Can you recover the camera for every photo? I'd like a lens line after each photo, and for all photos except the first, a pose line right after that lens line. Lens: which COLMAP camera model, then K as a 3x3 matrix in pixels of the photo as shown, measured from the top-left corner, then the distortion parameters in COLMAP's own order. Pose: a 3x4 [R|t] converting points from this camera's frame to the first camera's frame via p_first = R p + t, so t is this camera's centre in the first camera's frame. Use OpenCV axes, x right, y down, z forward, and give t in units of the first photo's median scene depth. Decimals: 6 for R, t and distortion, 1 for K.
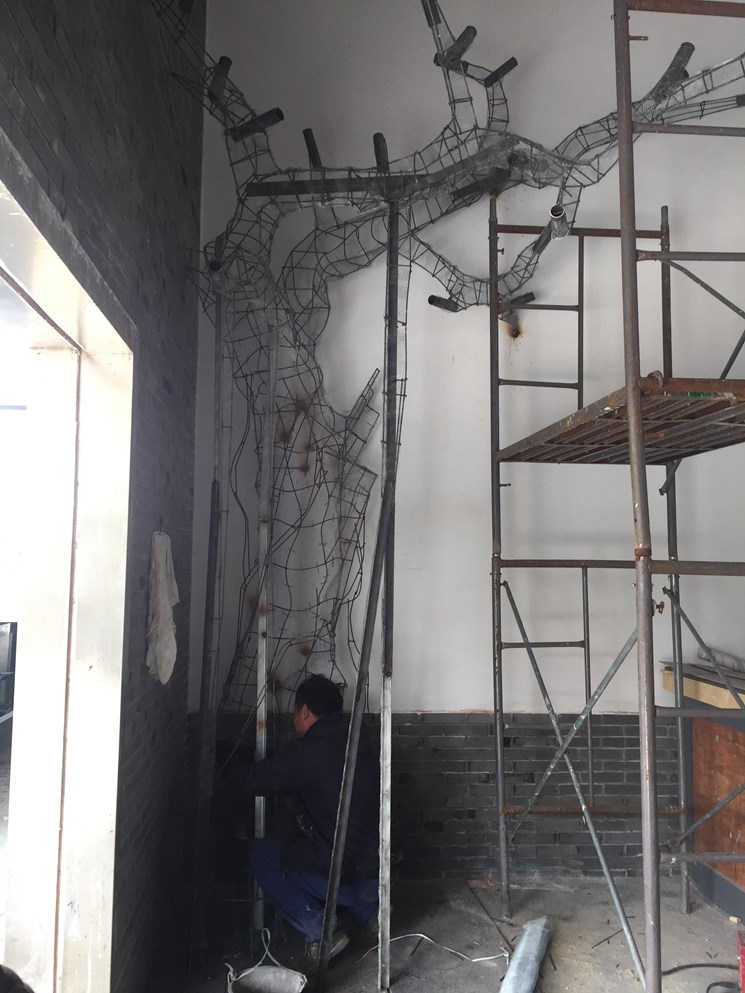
lens RADIAL K [[843.6, 0, 371.5], [0, 843.6, 491.3], [0, 0, 1]] dist [0.091118, -0.123599]
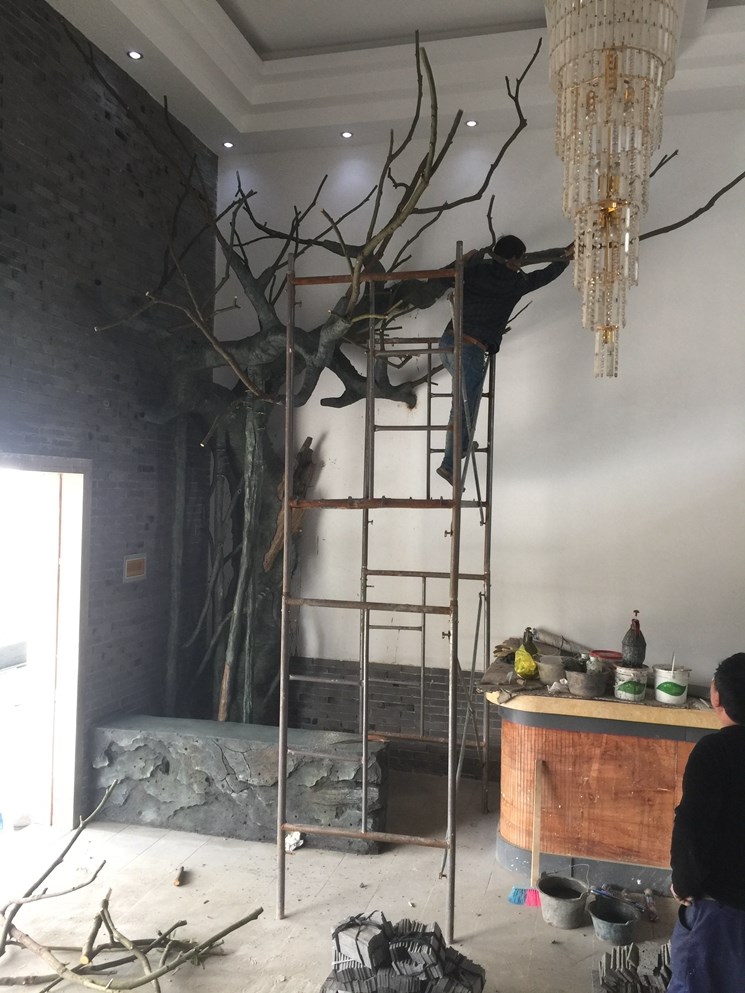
lens RADIAL K [[843.6, 0, 371.5], [0, 843.6, 491.3], [0, 0, 1]] dist [0.091118, -0.123599]
pose [[0.936706, 0.008170, -0.350022, 0.918800], [0.017988, 0.997284, 0.071417, -0.217180], [0.349655, -0.073193, 0.934015, -0.559504]]
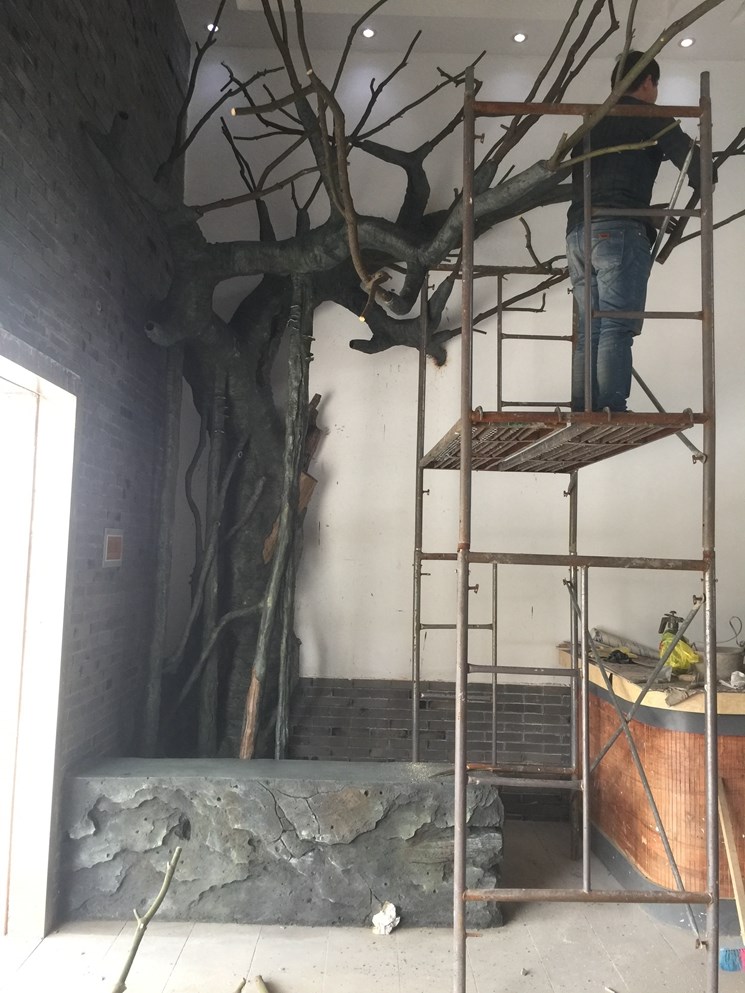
lens RADIAL K [[843.6, 0, 371.5], [0, 843.6, 491.3], [0, 0, 1]] dist [0.091118, -0.123599]
pose [[0.995924, 0.008716, -0.089778, 0.275382], [-0.008280, 0.999952, 0.005225, -0.016882], [0.089820, -0.004460, 0.995948, -0.282104]]
